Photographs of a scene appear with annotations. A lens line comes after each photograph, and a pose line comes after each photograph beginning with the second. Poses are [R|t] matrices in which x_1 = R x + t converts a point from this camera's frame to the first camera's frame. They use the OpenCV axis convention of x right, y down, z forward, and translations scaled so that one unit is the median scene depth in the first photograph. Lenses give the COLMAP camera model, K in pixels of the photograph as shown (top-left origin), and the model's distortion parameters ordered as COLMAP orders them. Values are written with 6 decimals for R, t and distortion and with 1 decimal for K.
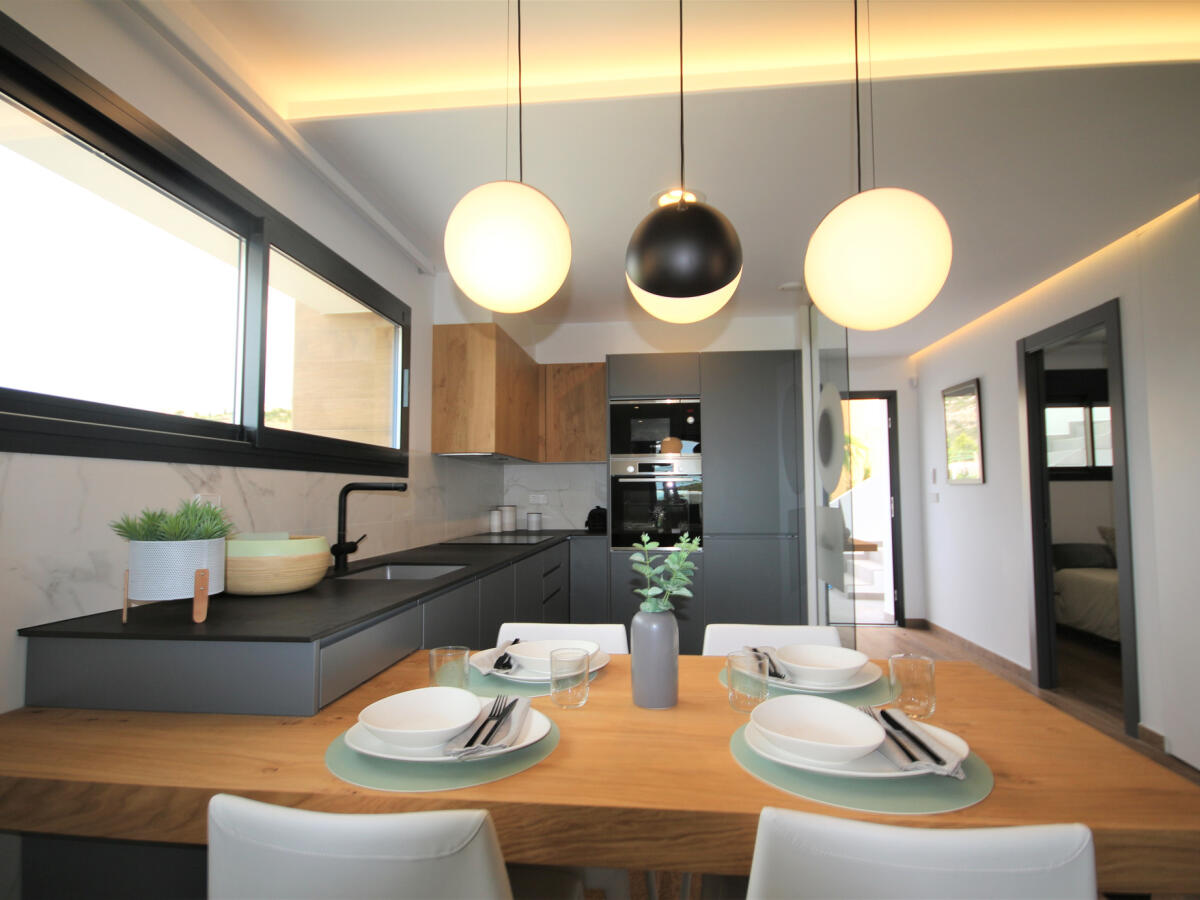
lens RADIAL K [[631.4, 0, 600.0], [0, 631.4, 447.4], [0, 0, 1]] dist [0.001680, 0.000065]
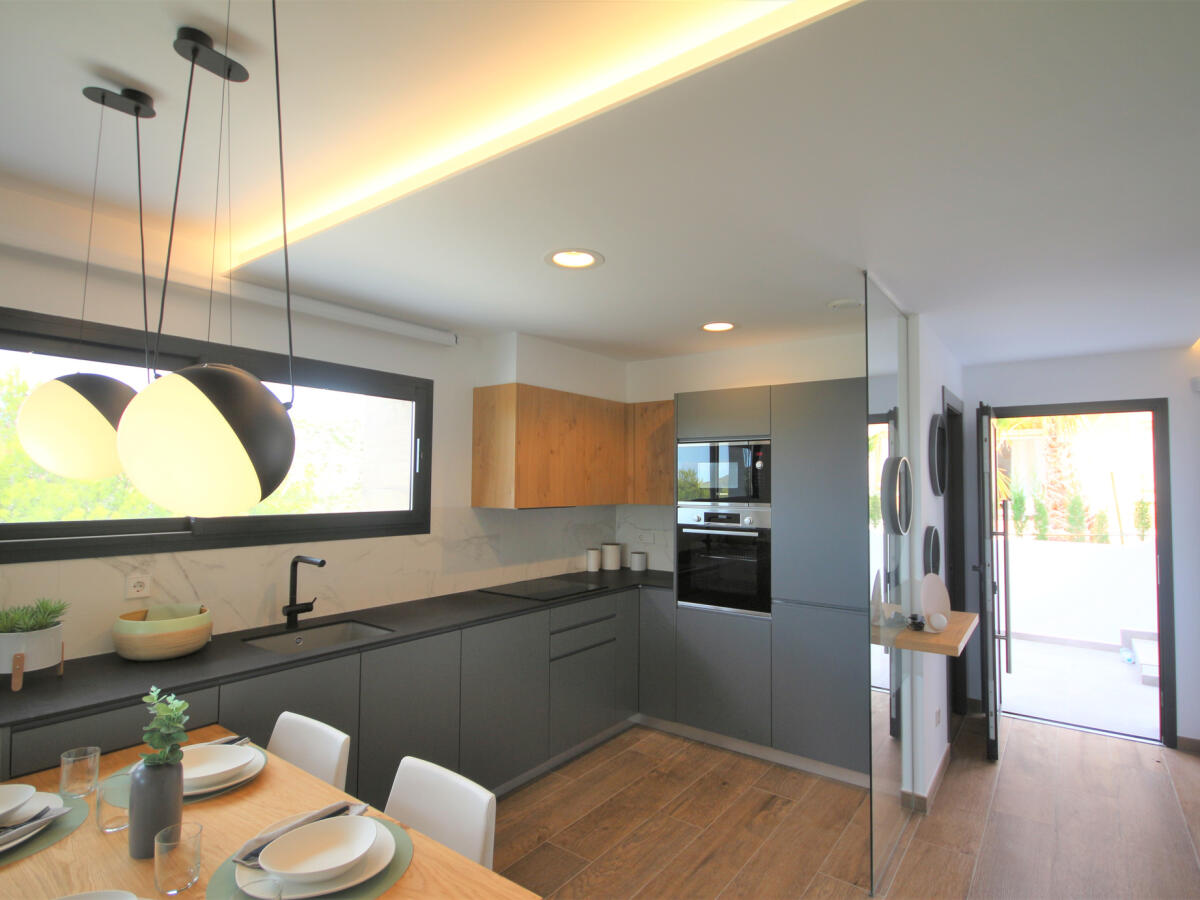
lens RADIAL K [[631.4, 0, 607.4], [0, 631.4, 448.1], [0, 0, 1]] dist [0.001680, 0.000065]
pose [[0.860863, -0.013784, -0.508650, 0.490092], [0.024808, 0.999581, 0.014899, -0.101974], [0.508232, -0.025444, 0.860844, 0.180328]]
